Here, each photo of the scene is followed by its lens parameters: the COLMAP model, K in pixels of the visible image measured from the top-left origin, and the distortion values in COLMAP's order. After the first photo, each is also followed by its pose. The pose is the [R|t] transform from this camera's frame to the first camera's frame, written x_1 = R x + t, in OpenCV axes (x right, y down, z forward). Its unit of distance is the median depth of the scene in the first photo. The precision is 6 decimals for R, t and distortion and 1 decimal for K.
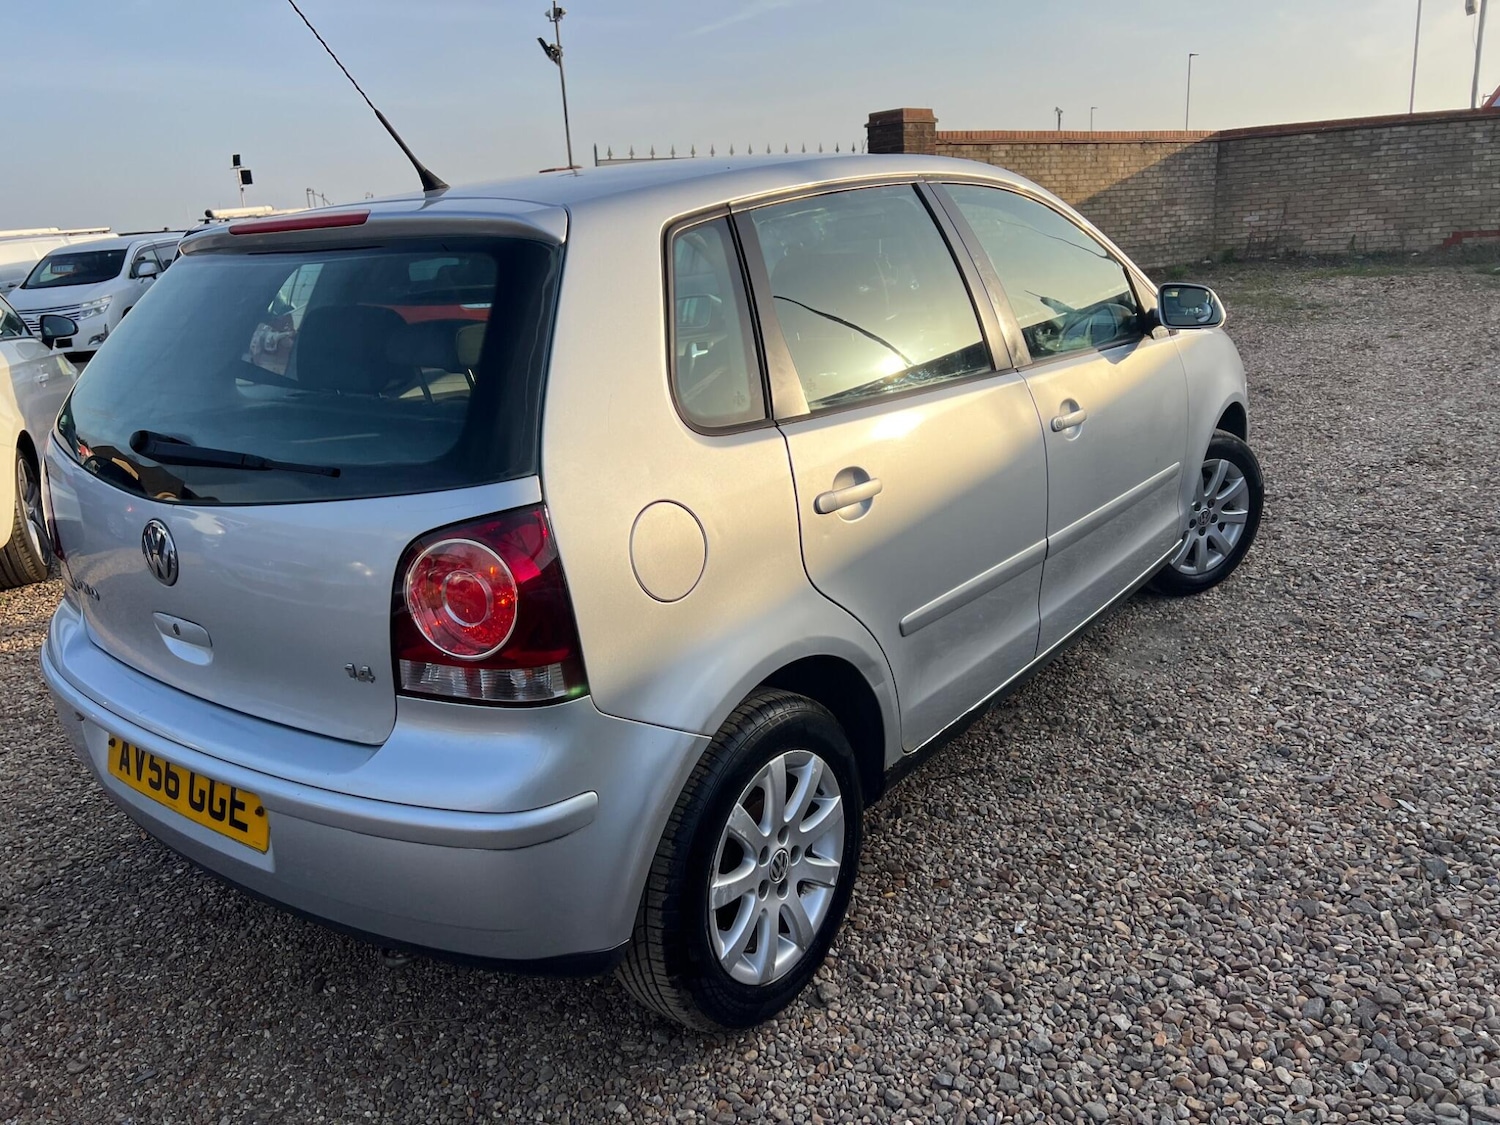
lens RADIAL K [[1127.5, 0, 729.5], [0, 1127.5, 519.3], [0, 0, 1]] dist [0.055461, -0.061127]
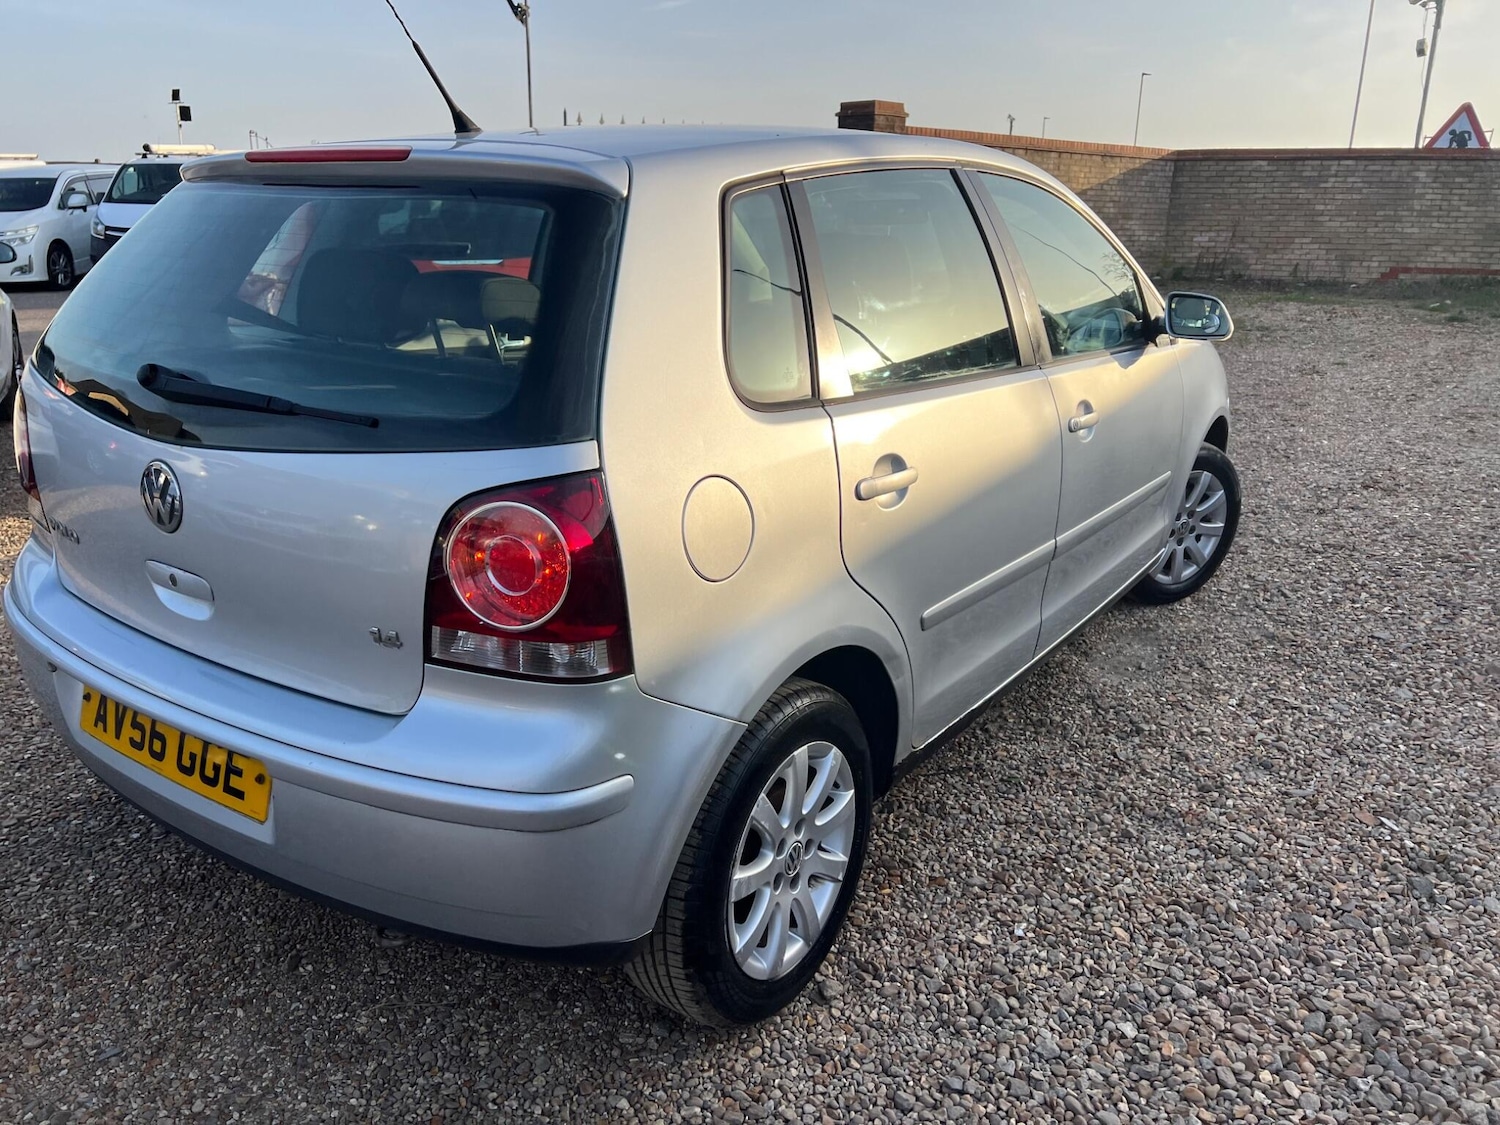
lens RADIAL K [[1127.5, 0, 729.5], [0, 1127.5, 520.7], [0, 0, 1]] dist [0.055461, -0.061127]
pose [[0.995876, 0.061541, 0.066664, -0.085500], [-0.062551, 0.997955, 0.013166, 0.006434], [-0.065717, -0.017282, 0.997689, 0.036047]]
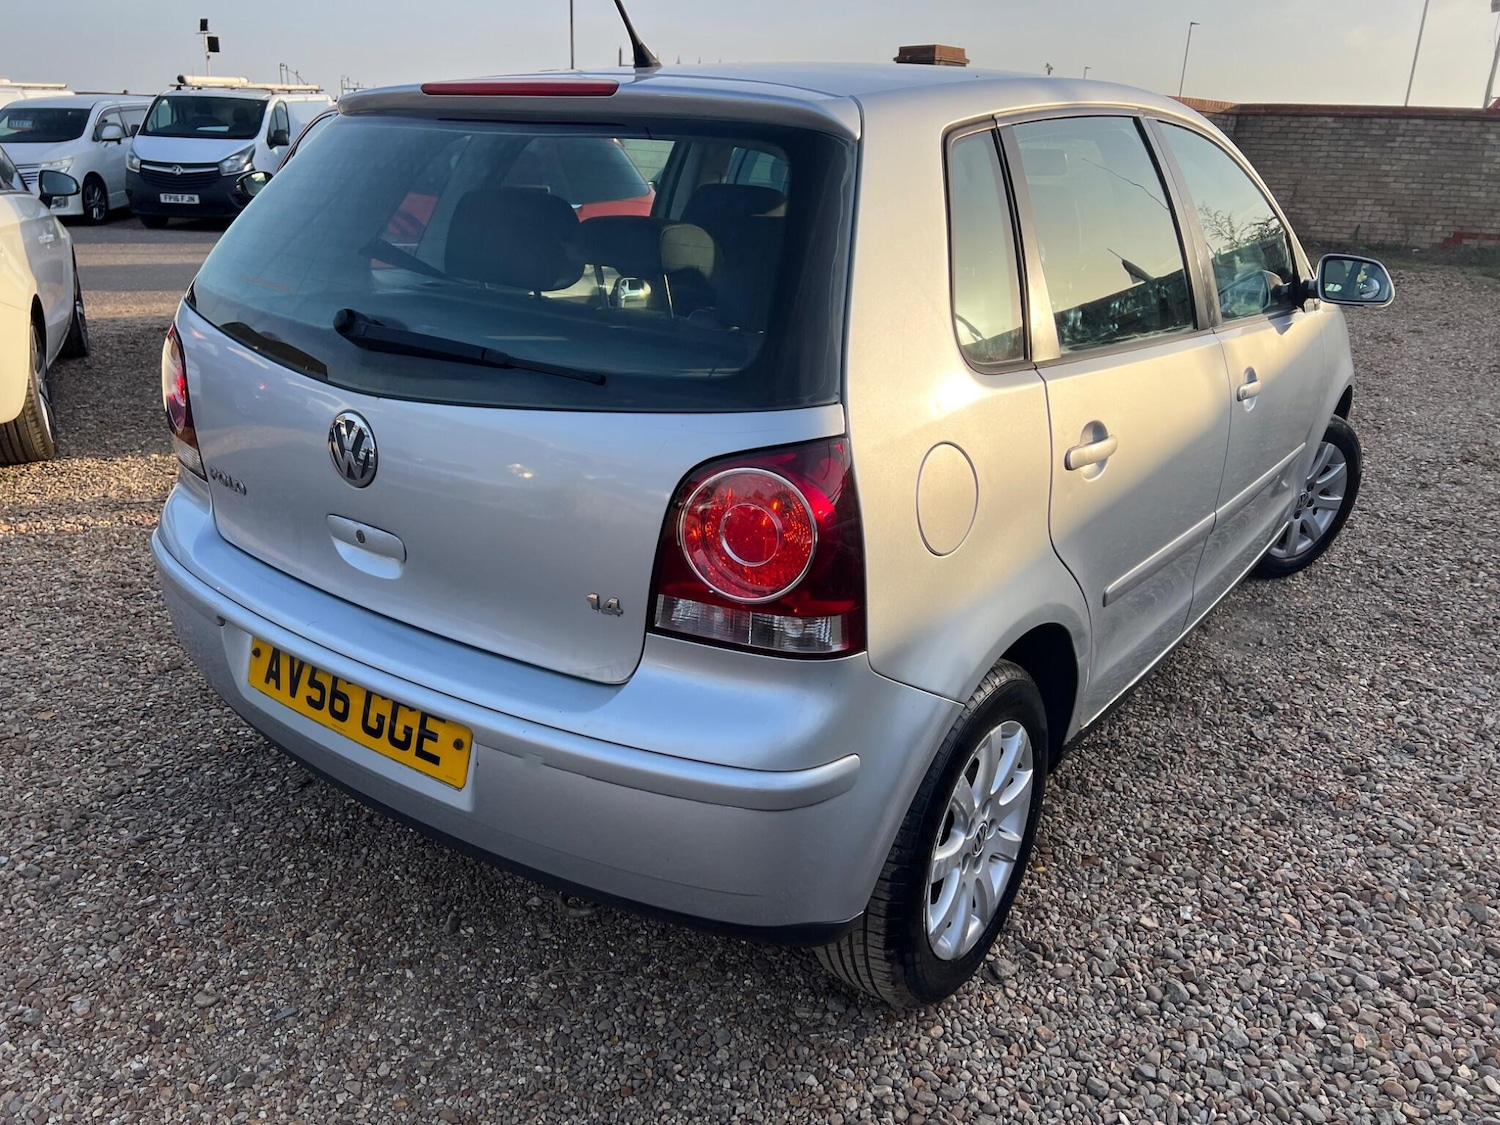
lens RADIAL K [[1127.5, 0, 725.1], [0, 1127.5, 538.7], [0, 0, 1]] dist [0.055461, -0.061127]
pose [[0.994721, 0.083444, 0.059722, -0.222259], [-0.087592, 0.993653, 0.070572, 0.008818], [-0.053454, -0.075431, 0.995717, 0.082917]]
